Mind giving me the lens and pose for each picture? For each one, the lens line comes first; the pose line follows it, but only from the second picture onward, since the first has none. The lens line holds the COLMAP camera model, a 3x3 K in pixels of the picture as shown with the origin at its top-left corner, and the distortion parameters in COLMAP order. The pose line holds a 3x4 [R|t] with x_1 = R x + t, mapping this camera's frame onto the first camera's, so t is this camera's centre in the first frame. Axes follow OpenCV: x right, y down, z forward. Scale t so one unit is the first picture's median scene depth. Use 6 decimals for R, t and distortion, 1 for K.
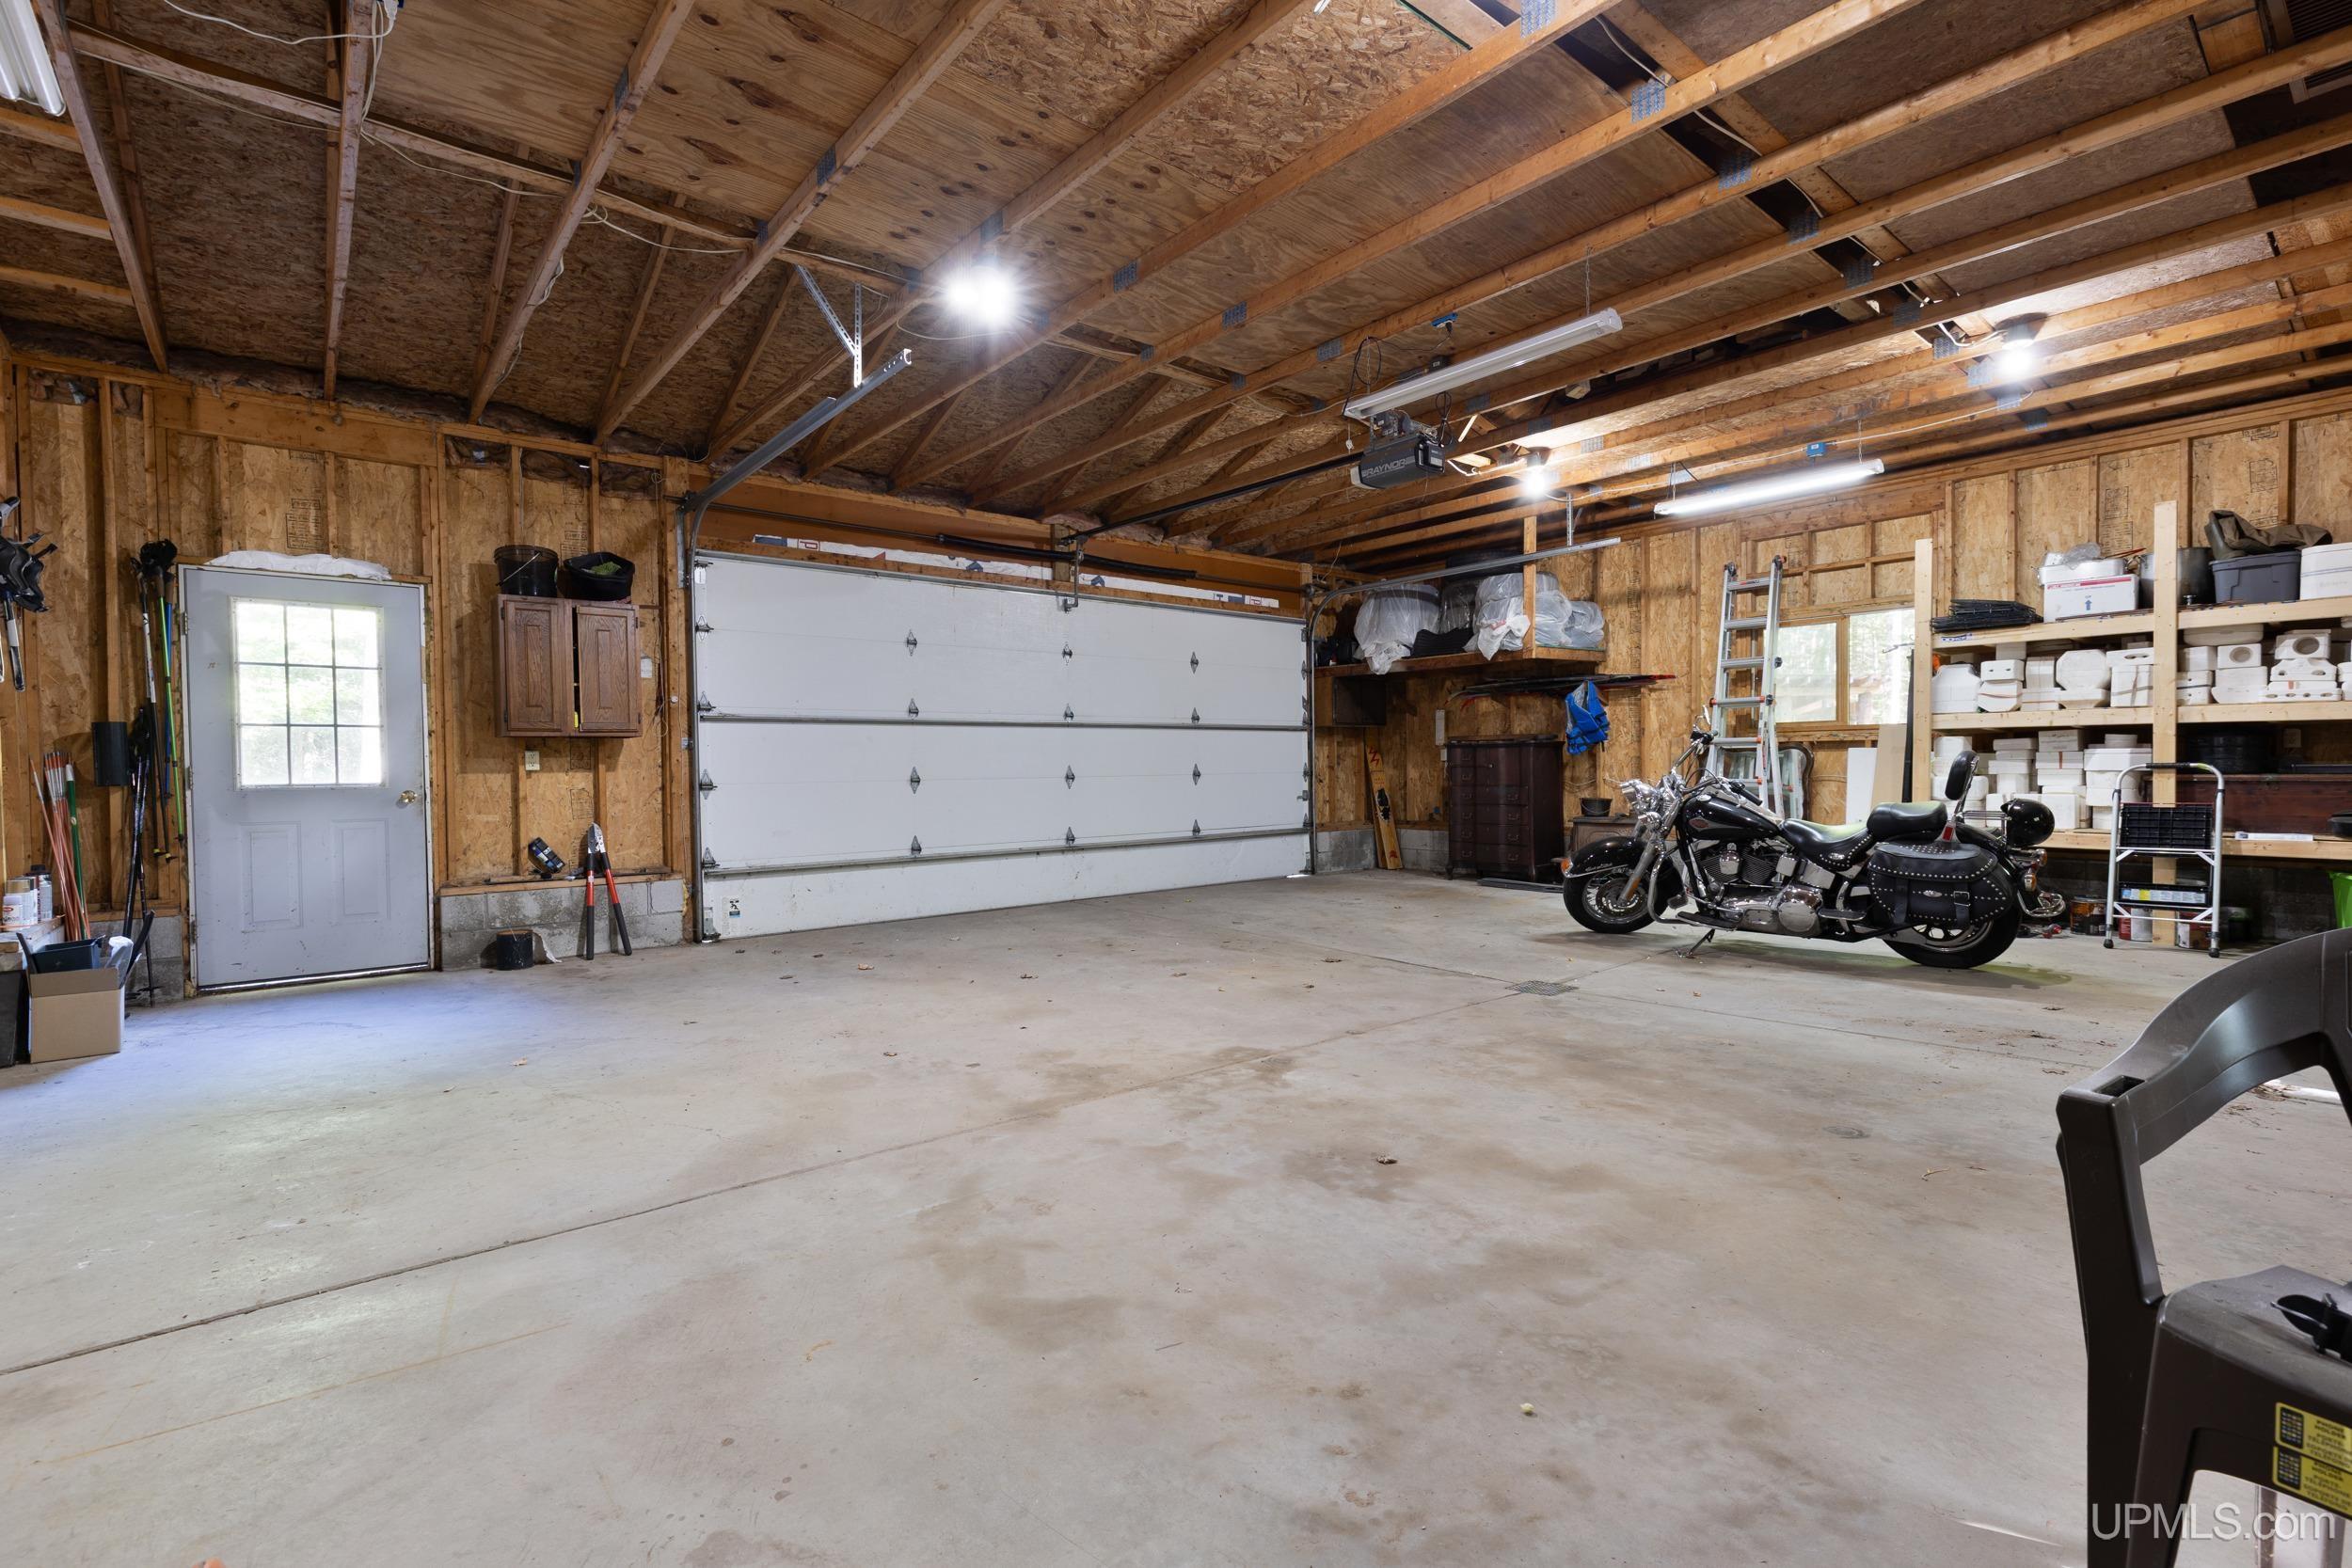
lens RADIAL K [[1065.5, 0, 1176.3], [0, 1065.5, 788.9], [0, 0, 1]] dist [-0.001489, -0.000220]
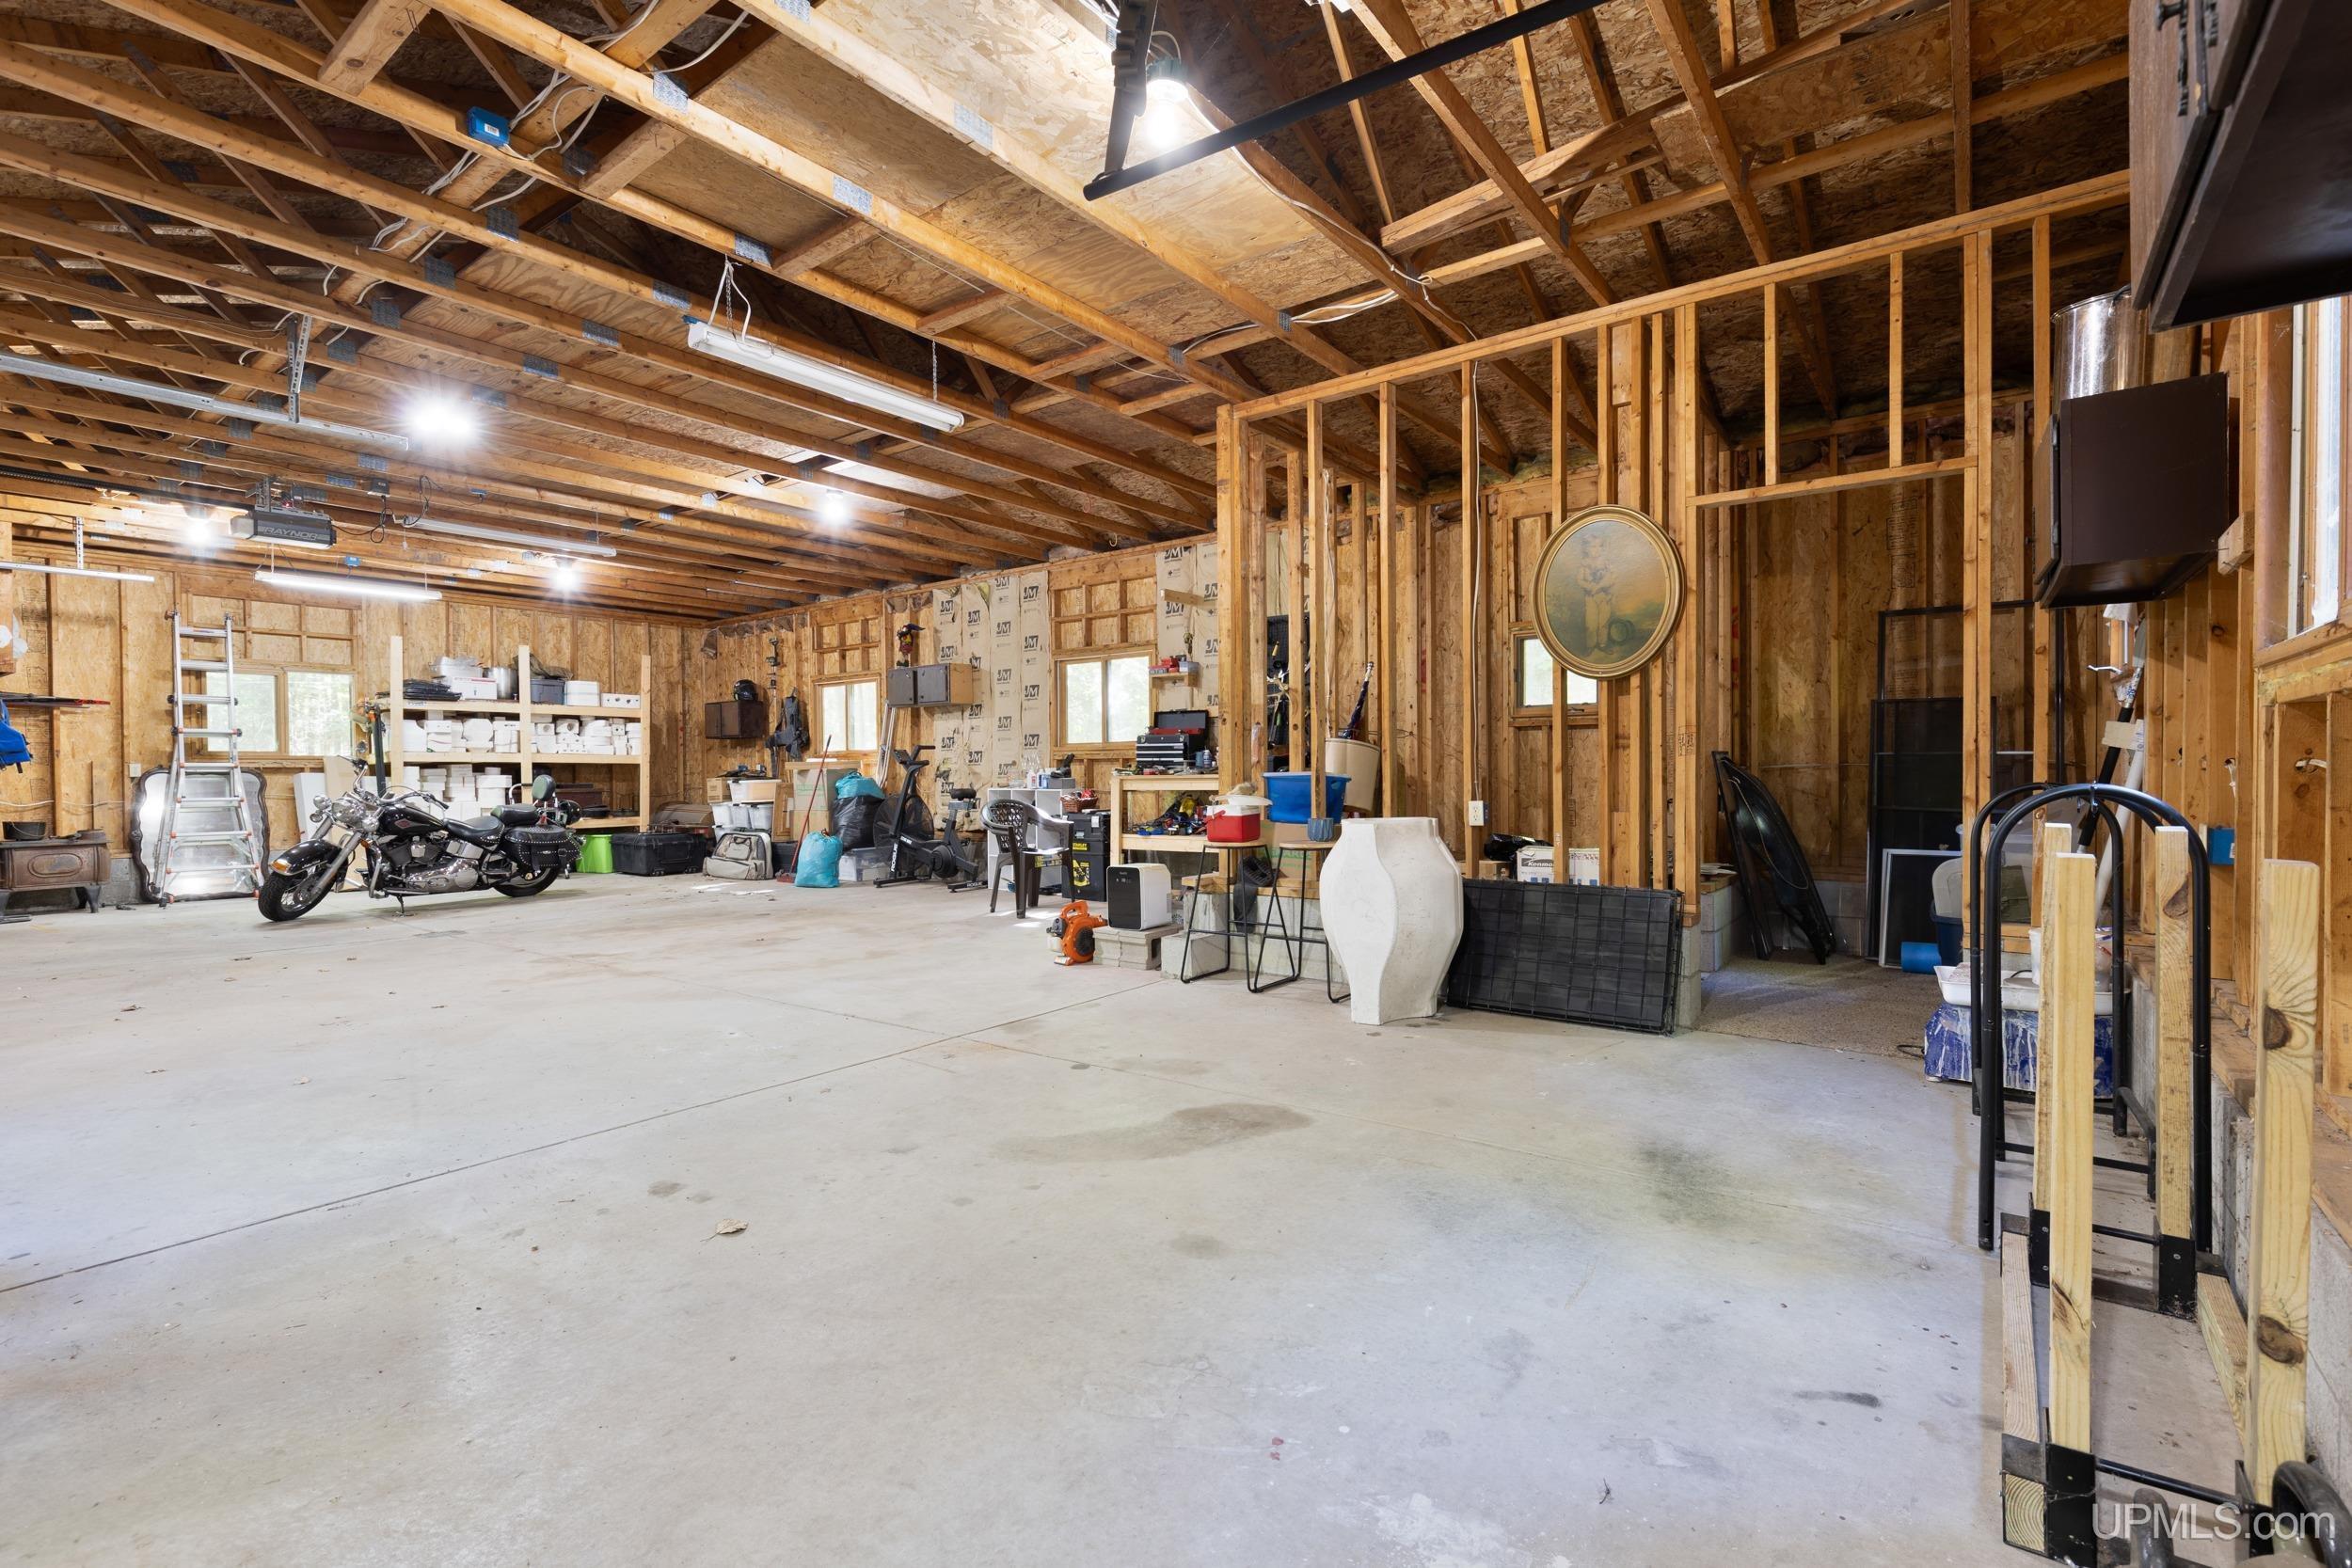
lens RADIAL K [[1065.5, 0, 1175.8], [0, 1065.5, 786.0], [0, 0, 1]] dist [-0.001489, -0.000220]
pose [[-0.225982, 0.002038, 0.974129, -1.103339], [0.031592, 0.999487, 0.005237, 0.006370], [-0.973619, 0.031958, -0.225930, 0.287818]]
